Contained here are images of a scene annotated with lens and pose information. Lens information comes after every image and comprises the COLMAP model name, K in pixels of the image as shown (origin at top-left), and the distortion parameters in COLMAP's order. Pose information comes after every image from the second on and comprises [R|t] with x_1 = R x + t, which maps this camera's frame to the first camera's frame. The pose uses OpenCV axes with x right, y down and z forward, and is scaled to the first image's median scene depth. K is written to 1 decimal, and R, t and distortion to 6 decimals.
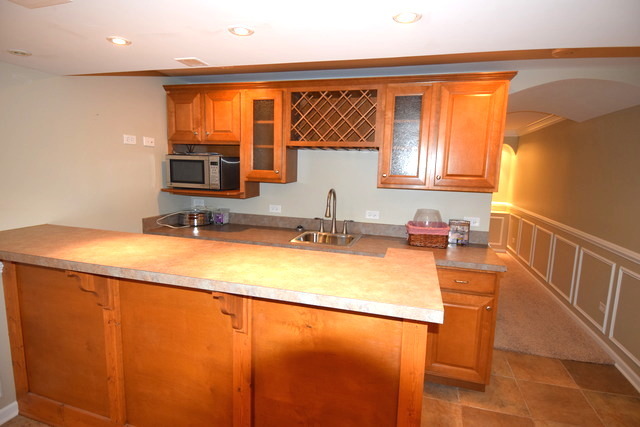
lens RADIAL K [[338.4, 0, 320.0], [0, 338.4, 213.5], [0, 0, 1]] dist [0.039890, -0.042207]
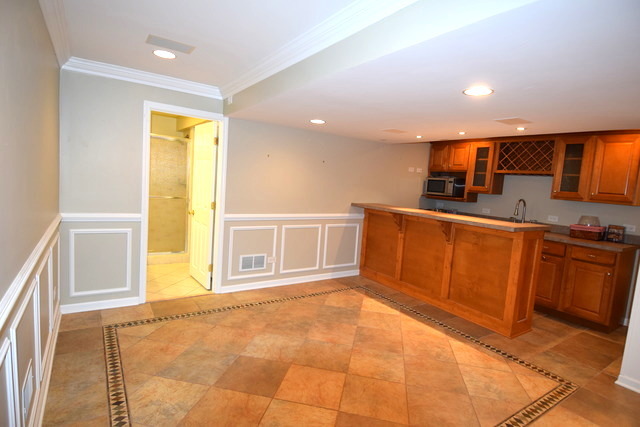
lens RADIAL K [[338.4, 0, 320.0], [0, 338.4, 213.5], [0, 0, 1]] dist [0.039890, -0.042207]
pose [[0.764304, 0.087927, -0.638834, 0.352373], [-0.133054, 0.990846, -0.022810, 0.164118], [0.630980, 0.102433, 0.769007, -0.882777]]
